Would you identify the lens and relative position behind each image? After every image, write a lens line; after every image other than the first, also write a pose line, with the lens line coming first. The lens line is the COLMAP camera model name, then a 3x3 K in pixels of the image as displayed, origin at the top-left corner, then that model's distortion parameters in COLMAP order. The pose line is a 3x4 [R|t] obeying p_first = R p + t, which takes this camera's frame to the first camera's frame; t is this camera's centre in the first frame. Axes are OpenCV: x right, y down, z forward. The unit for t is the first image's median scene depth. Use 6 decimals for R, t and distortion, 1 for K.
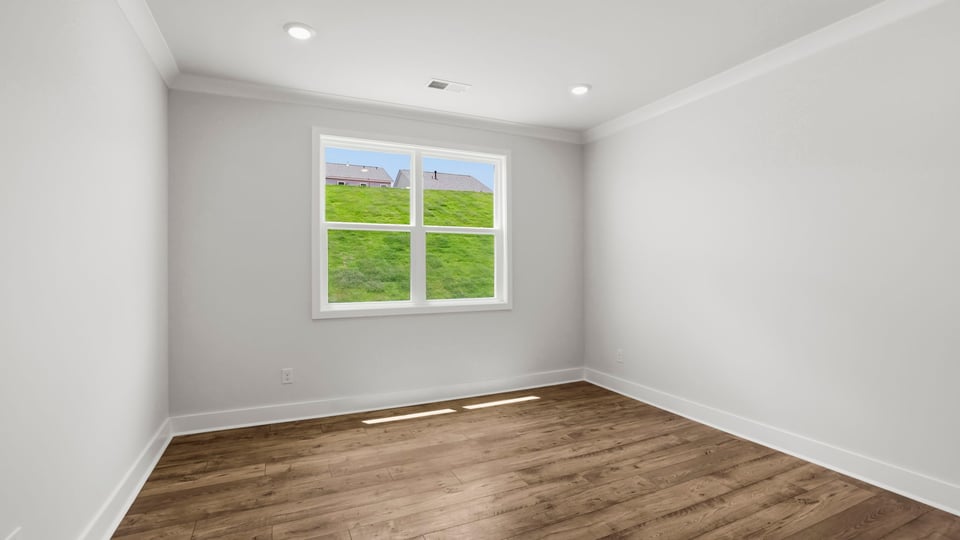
lens RADIAL K [[424.2, 0, 474.8], [0, 424.2, 262.7], [0, 0, 1]] dist [-0.055486, 0.019646]
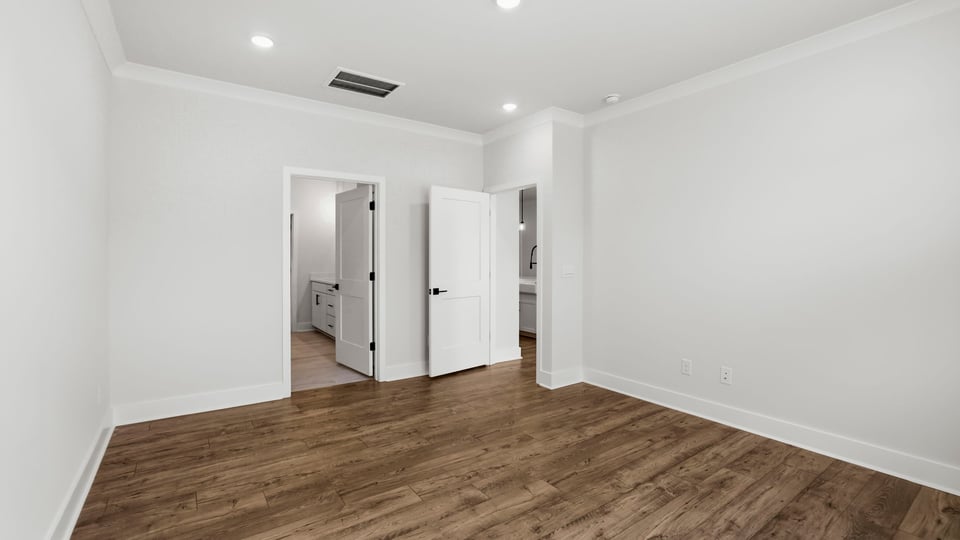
lens RADIAL K [[424.2, 0, 474.8], [0, 424.2, 262.7], [0, 0, 1]] dist [-0.055486, 0.019646]
pose [[-0.982649, 0.005230, -0.185400, 0.309125], [0.005582, 0.999983, -0.001376, 0.009306], [0.185390, -0.002387, -0.982662, 1.205585]]
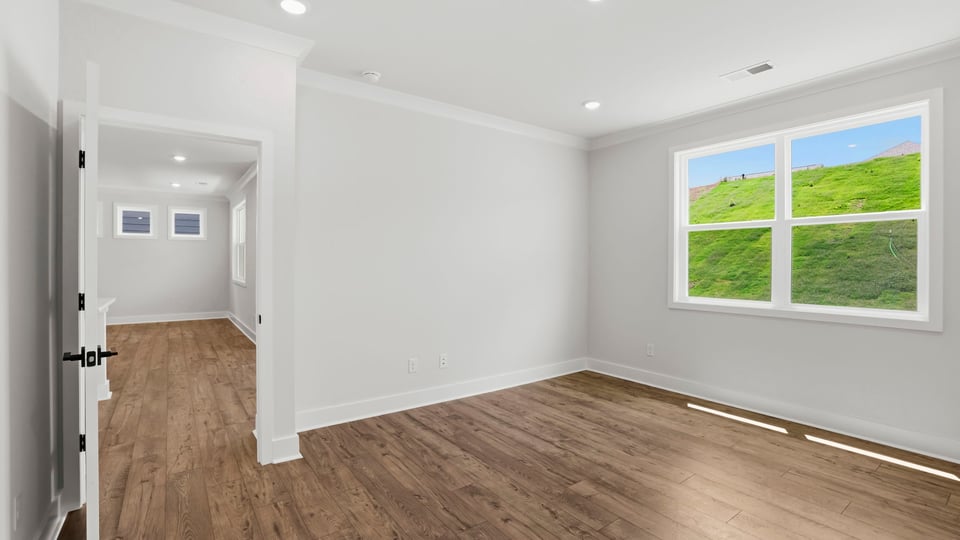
lens RADIAL K [[424.2, 0, 474.8], [0, 424.2, 262.7], [0, 0, 1]] dist [-0.055486, 0.019646]
pose [[0.199648, 0.005339, -0.979853, 0.728288], [0.007720, 0.999946, 0.007022, -0.009457], [0.979837, -0.008966, 0.199596, 0.231346]]
